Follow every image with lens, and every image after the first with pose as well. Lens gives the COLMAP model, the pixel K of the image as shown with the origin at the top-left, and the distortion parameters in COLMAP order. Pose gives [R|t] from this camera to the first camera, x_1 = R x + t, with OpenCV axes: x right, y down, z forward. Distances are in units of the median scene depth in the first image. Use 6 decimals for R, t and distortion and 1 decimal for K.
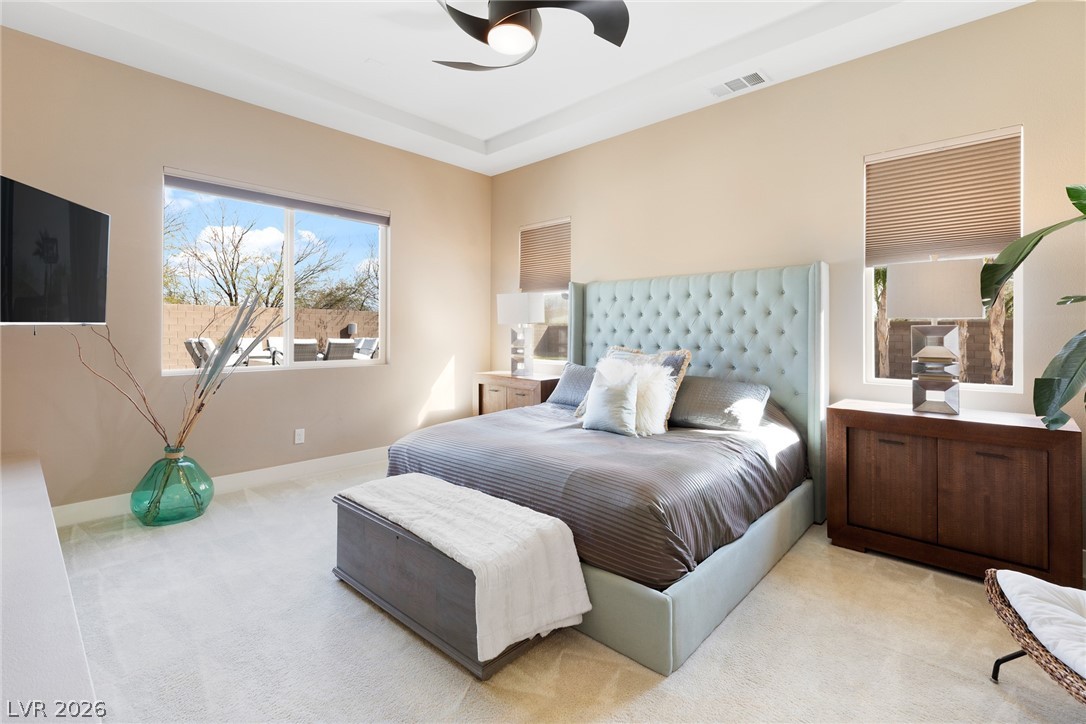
lens RADIAL K [[484.7, 0, 542.6], [0, 484.7, 330.8], [0, 0, 1]] dist [0.003759, 0.000403]
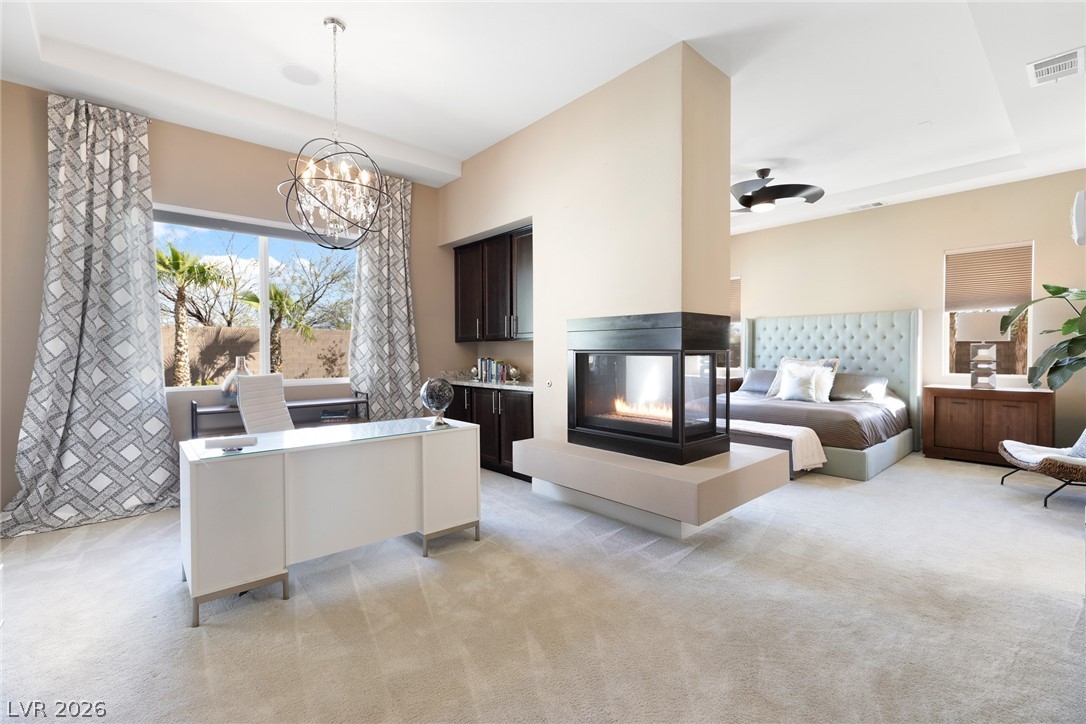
lens RADIAL K [[484.7, 0, 541.4], [0, 484.7, 360.8], [0, 0, 1]] dist [0.003759, 0.000403]
pose [[0.996542, -0.005543, -0.082902, -0.741015], [0.007535, 0.999690, 0.023736, -0.002669], [0.082744, -0.024279, 0.996275, -1.012758]]
